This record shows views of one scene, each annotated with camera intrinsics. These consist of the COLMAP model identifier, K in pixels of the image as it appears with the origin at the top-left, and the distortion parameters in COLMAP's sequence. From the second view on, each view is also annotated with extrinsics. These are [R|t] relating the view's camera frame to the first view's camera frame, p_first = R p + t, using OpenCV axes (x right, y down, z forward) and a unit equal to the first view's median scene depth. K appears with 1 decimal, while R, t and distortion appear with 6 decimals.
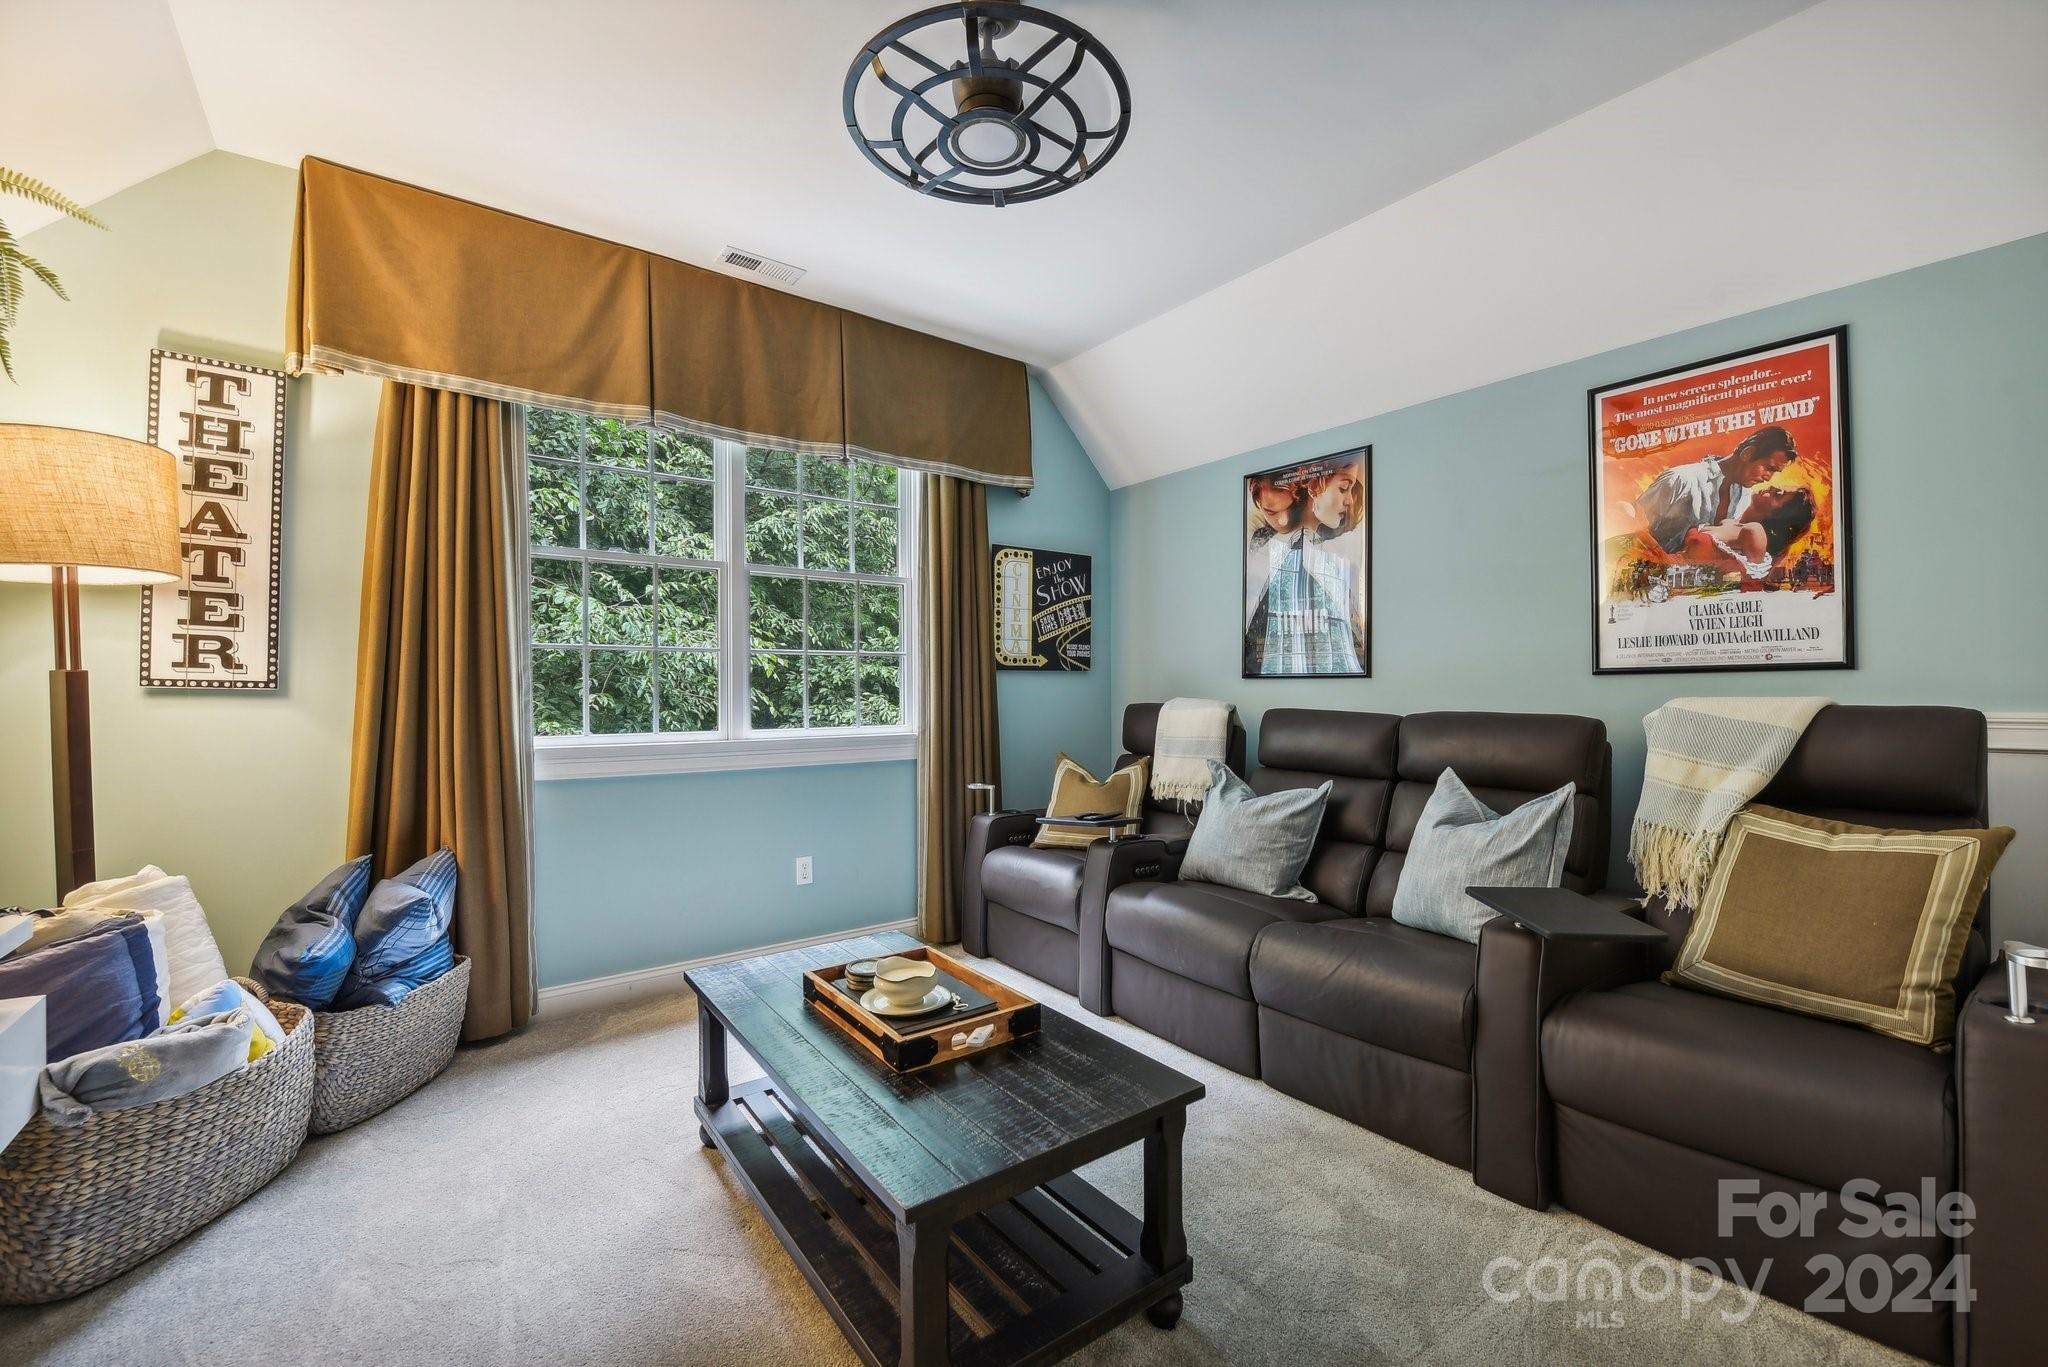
lens RADIAL K [[830.0, 0, 1026.1], [0, 830.0, 681.9], [0, 0, 1]] dist [-0.019702, 0.000381]
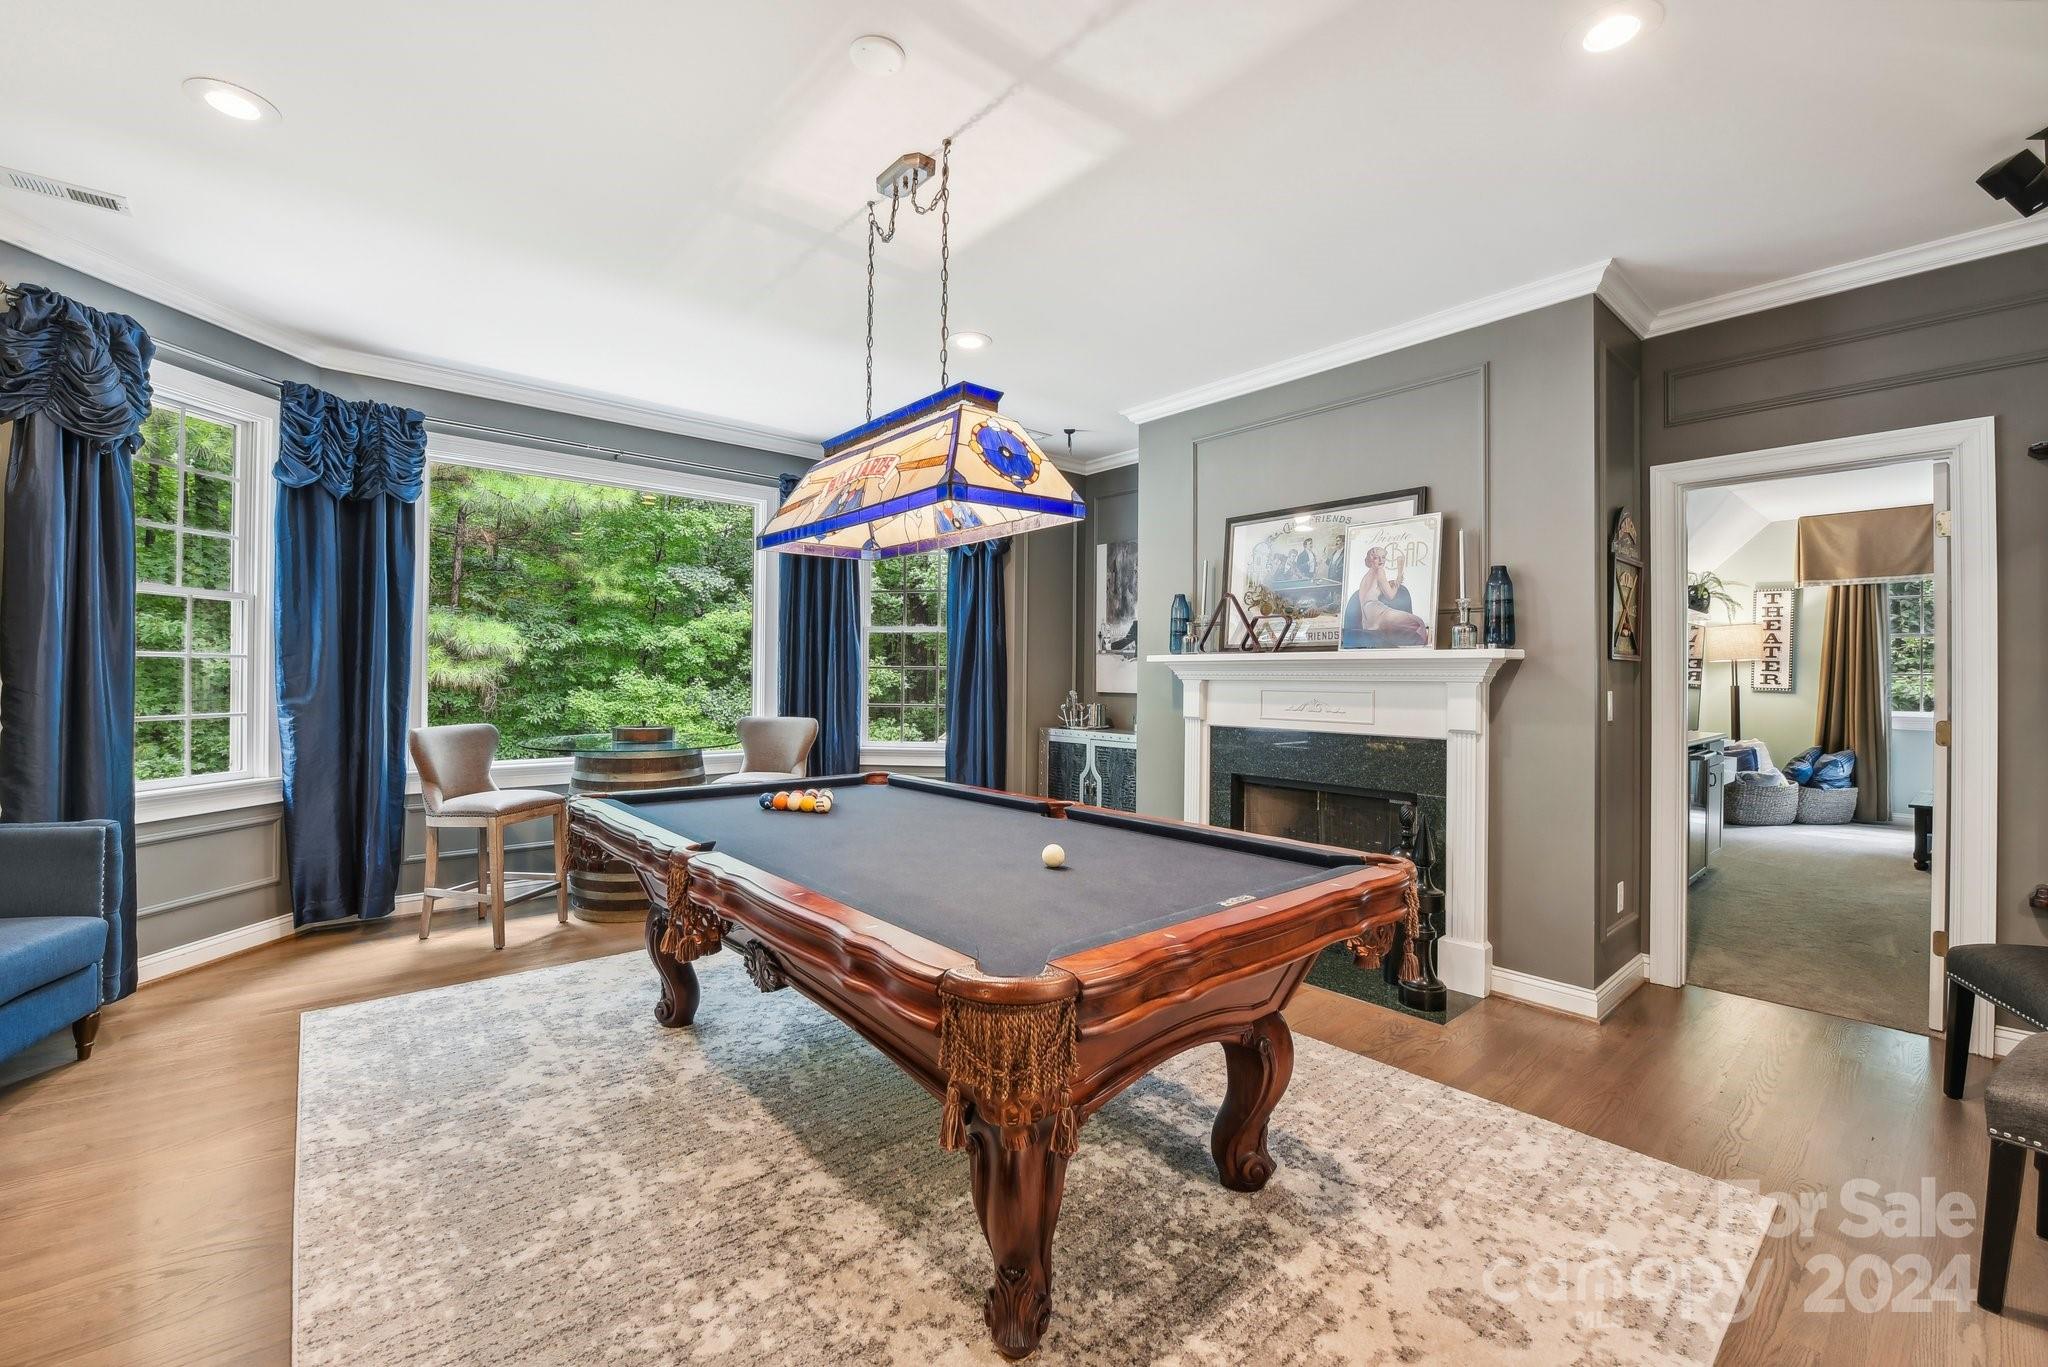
lens RADIAL K [[830.0, 0, 1022.8], [0, 830.0, 683.4], [0, 0, 1]] dist [-0.019702, 0.000381]
pose [[0.055036, 0.002265, -0.998482, 2.036962], [-0.010536, 0.999943, 0.001688, 0.005534], [0.998429, 0.010428, 0.055057, -2.109918]]
